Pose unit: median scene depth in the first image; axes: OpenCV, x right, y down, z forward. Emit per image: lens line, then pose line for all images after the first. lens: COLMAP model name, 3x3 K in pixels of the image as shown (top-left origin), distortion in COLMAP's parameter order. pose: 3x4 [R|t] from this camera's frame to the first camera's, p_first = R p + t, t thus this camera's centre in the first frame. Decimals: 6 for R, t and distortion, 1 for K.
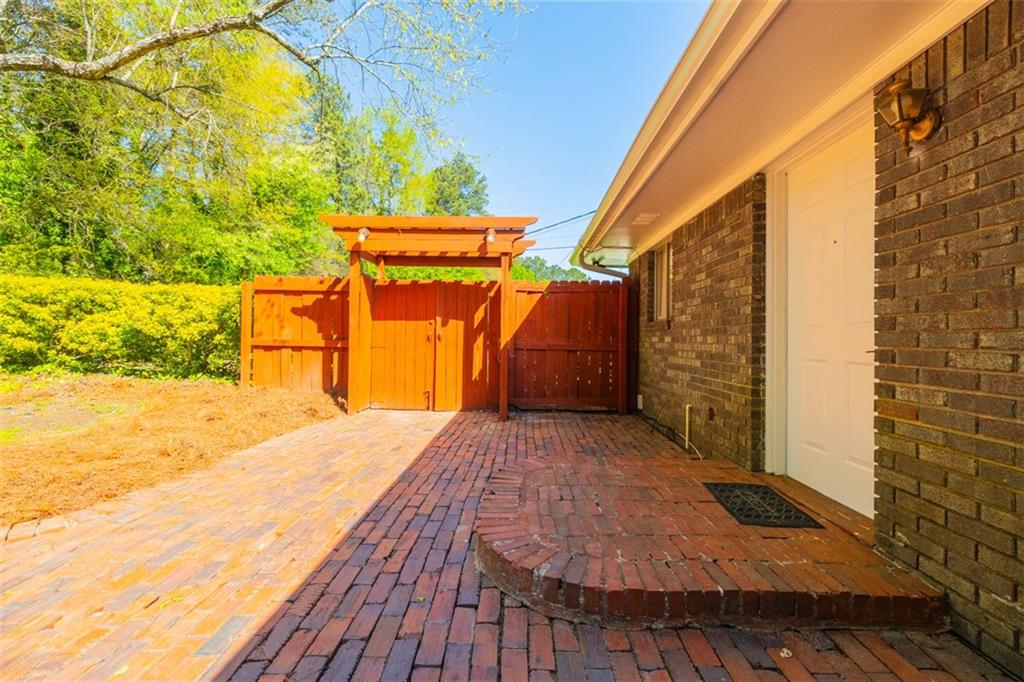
lens RADIAL K [[425.9, 0, 511.6], [0, 425.9, 336.3], [0, 0, 1]] dist [-0.000464, -0.000085]
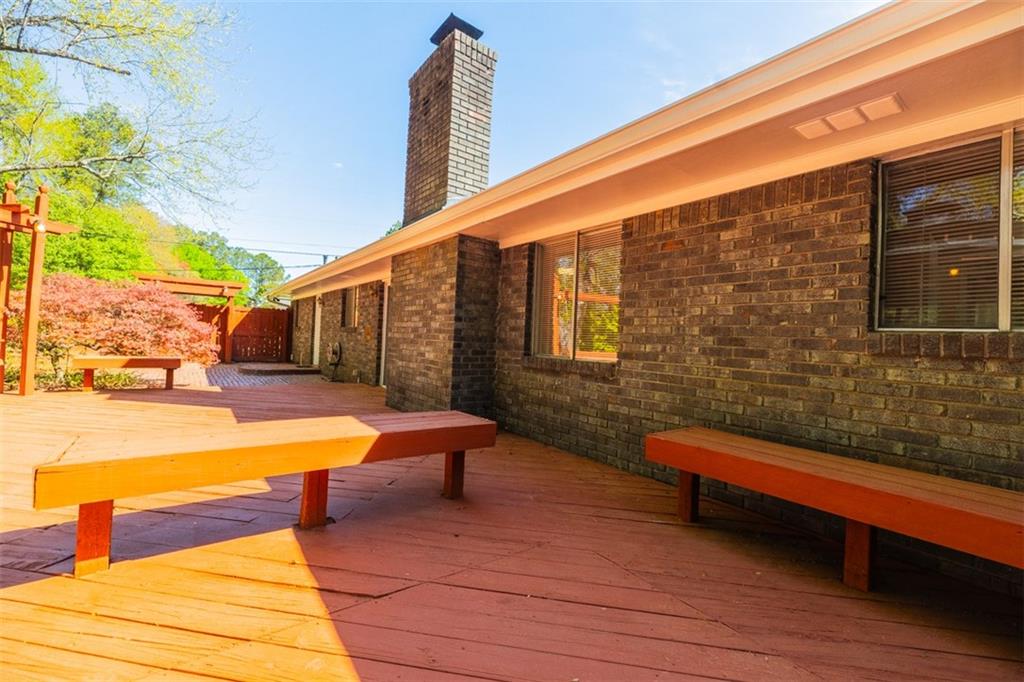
lens RADIAL K [[425.9, 0, 511.6], [0, 425.9, 336.3], [0, 0, 1]] dist [-0.000464, -0.000085]
pose [[0.775127, 0.021839, 0.631428, -0.307430], [-0.033497, 0.999417, 0.006553, -0.033482], [-0.630917, -0.026230, 0.775407, -1.886680]]
